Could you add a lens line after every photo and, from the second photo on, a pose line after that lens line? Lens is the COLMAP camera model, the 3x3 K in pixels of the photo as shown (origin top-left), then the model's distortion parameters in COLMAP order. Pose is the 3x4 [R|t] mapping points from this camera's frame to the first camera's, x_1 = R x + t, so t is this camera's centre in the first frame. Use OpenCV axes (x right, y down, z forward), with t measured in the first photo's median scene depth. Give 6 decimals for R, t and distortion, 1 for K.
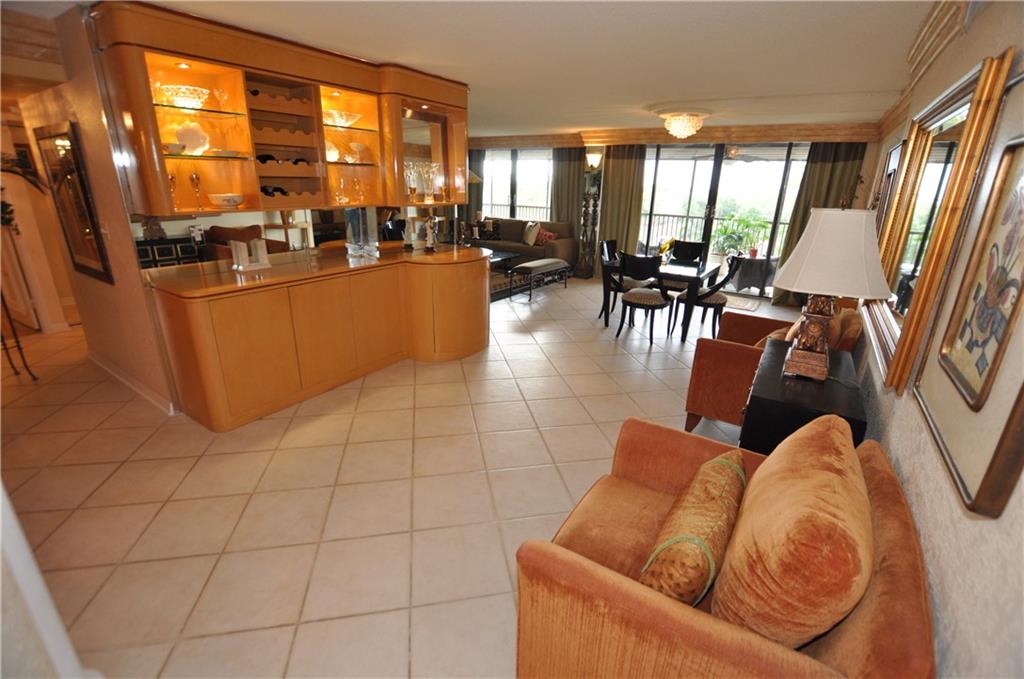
lens RADIAL K [[446.9, 0, 509.5], [0, 446.9, 335.2], [0, 0, 1]] dist [-0.023964, 0.000870]
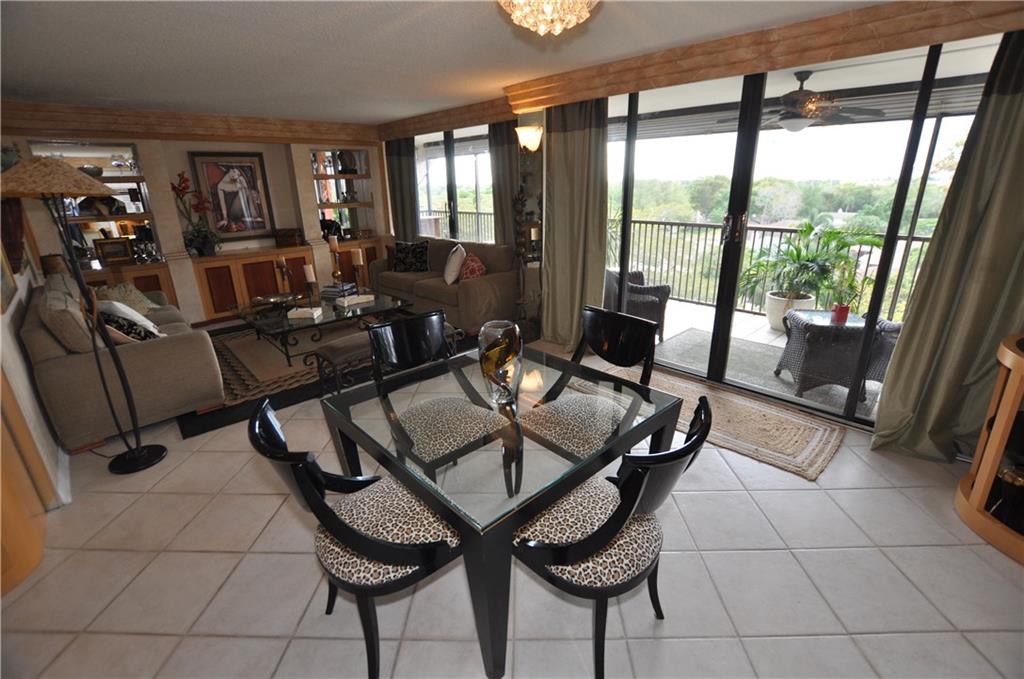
lens RADIAL K [[446.9, 0, 513.9], [0, 446.9, 340.6], [0, 0, 1]] dist [-0.023964, 0.000870]
pose [[0.978247, 0.023411, -0.206116, 0.294241], [-0.022144, 0.999719, 0.008453, -0.142408], [0.206256, -0.003705, 0.978491, 0.447448]]
